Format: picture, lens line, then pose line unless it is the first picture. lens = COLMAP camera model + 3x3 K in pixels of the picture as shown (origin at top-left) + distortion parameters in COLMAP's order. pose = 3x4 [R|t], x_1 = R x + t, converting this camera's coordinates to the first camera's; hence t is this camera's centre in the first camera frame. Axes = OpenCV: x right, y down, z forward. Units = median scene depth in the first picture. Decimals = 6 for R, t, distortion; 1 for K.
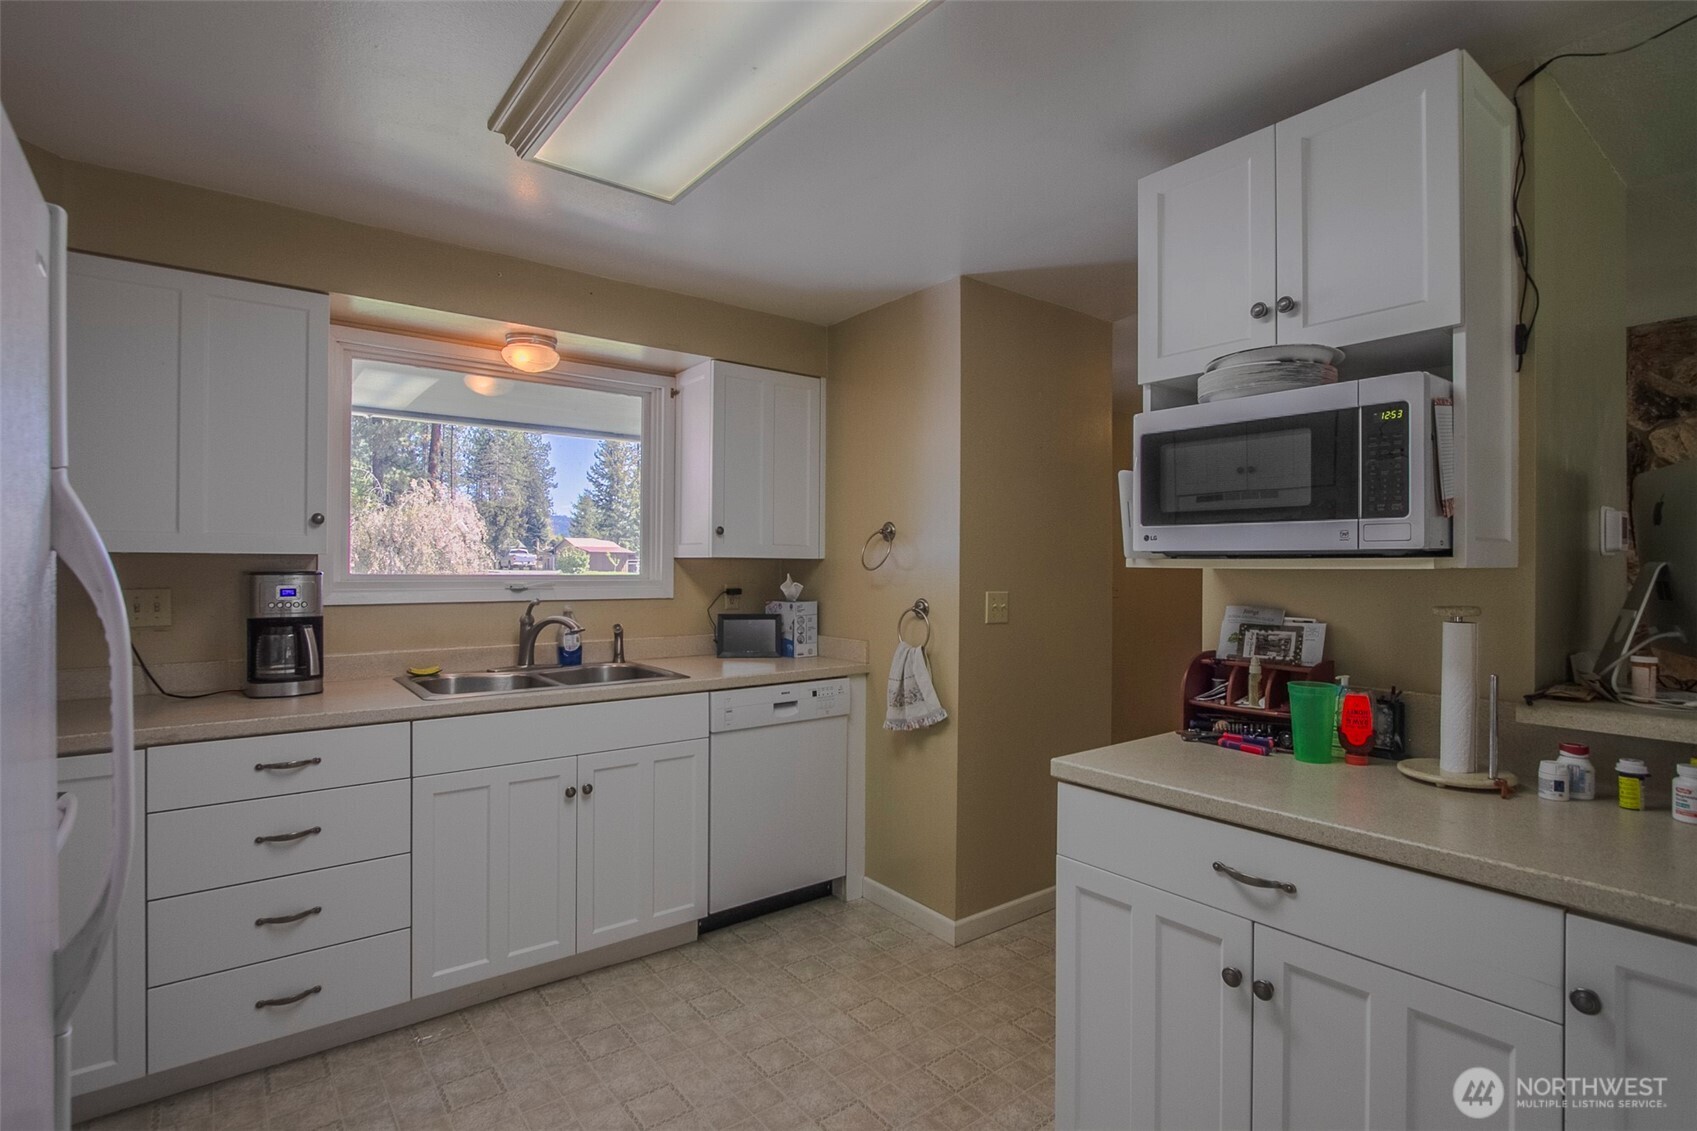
lens RADIAL K [[820.5, 0, 853.6], [0, 820.5, 568.1], [0, 0, 1]] dist [0.002001, 0.000104]
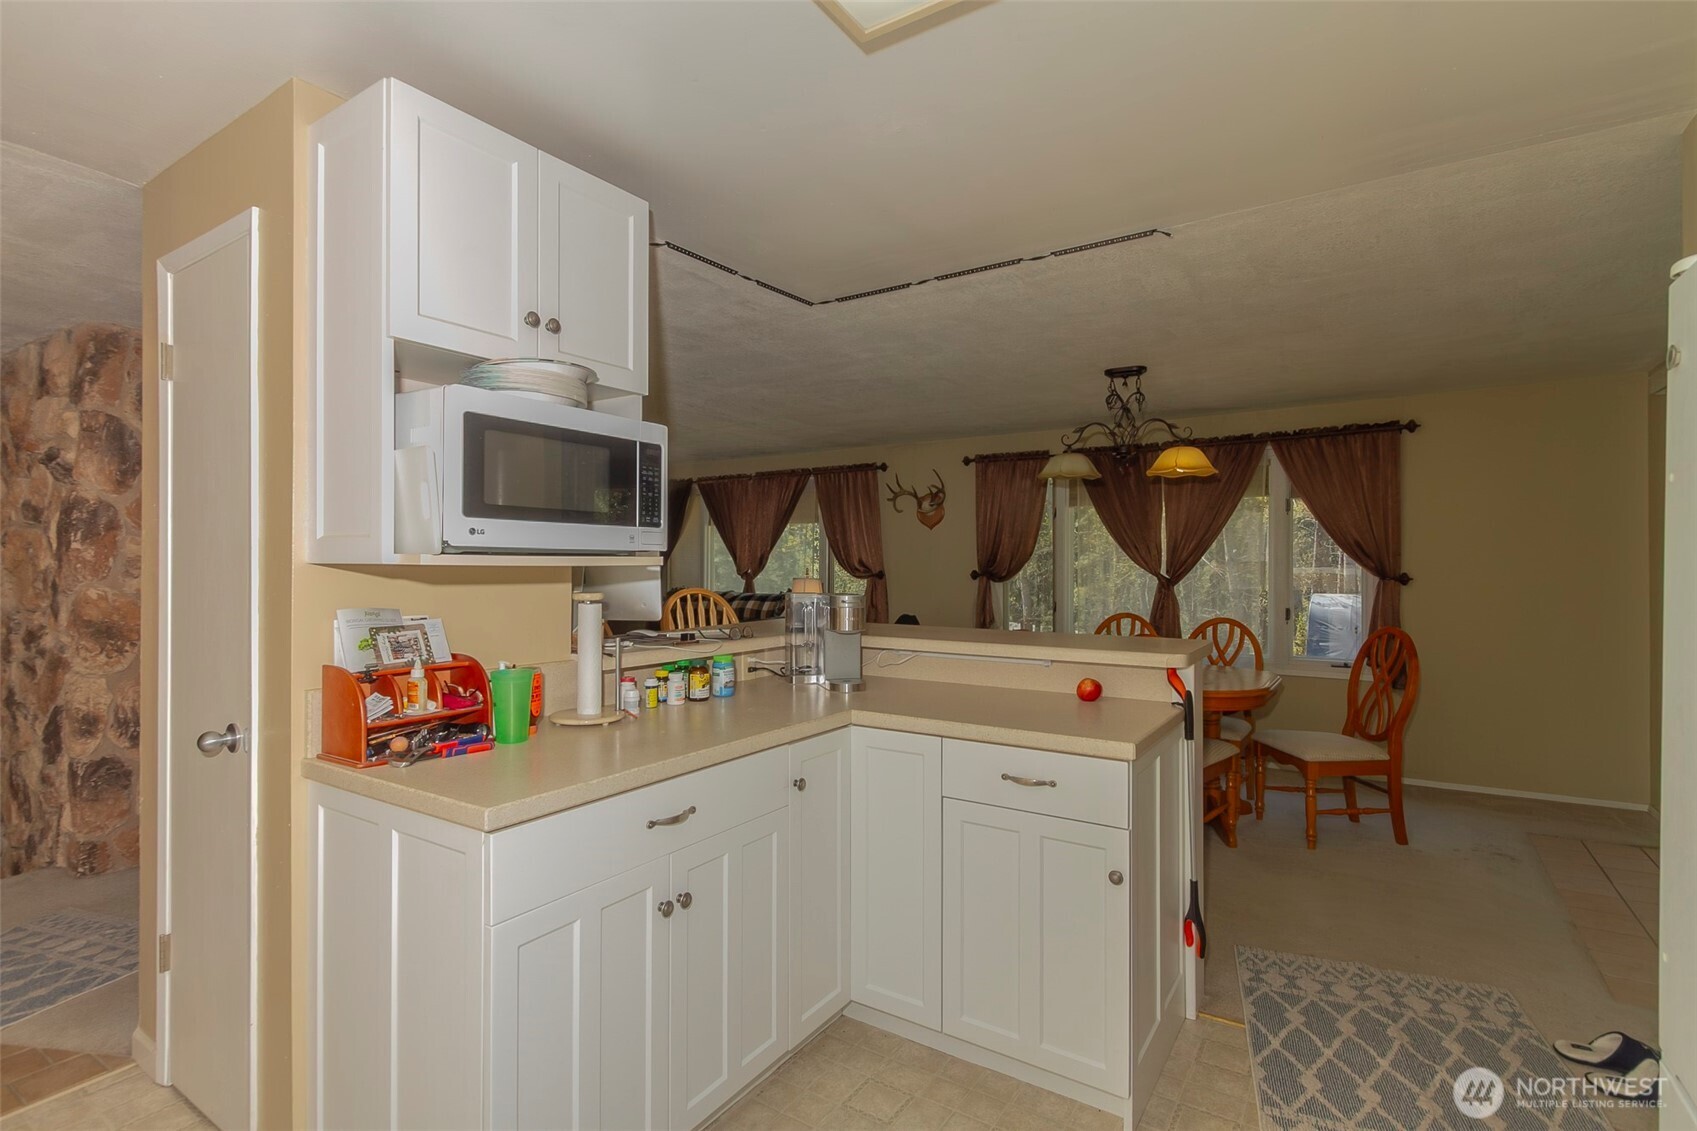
lens RADIAL K [[820.5, 0, 846.8], [0, 820.5, 561.1], [0, 0, 1]] dist [0.002001, 0.000104]
pose [[-0.322120, -0.003710, 0.946692, -0.593165], [-0.003121, 0.999991, 0.002857, -0.008906], [-0.946694, -0.002034, -0.322129, 0.908158]]
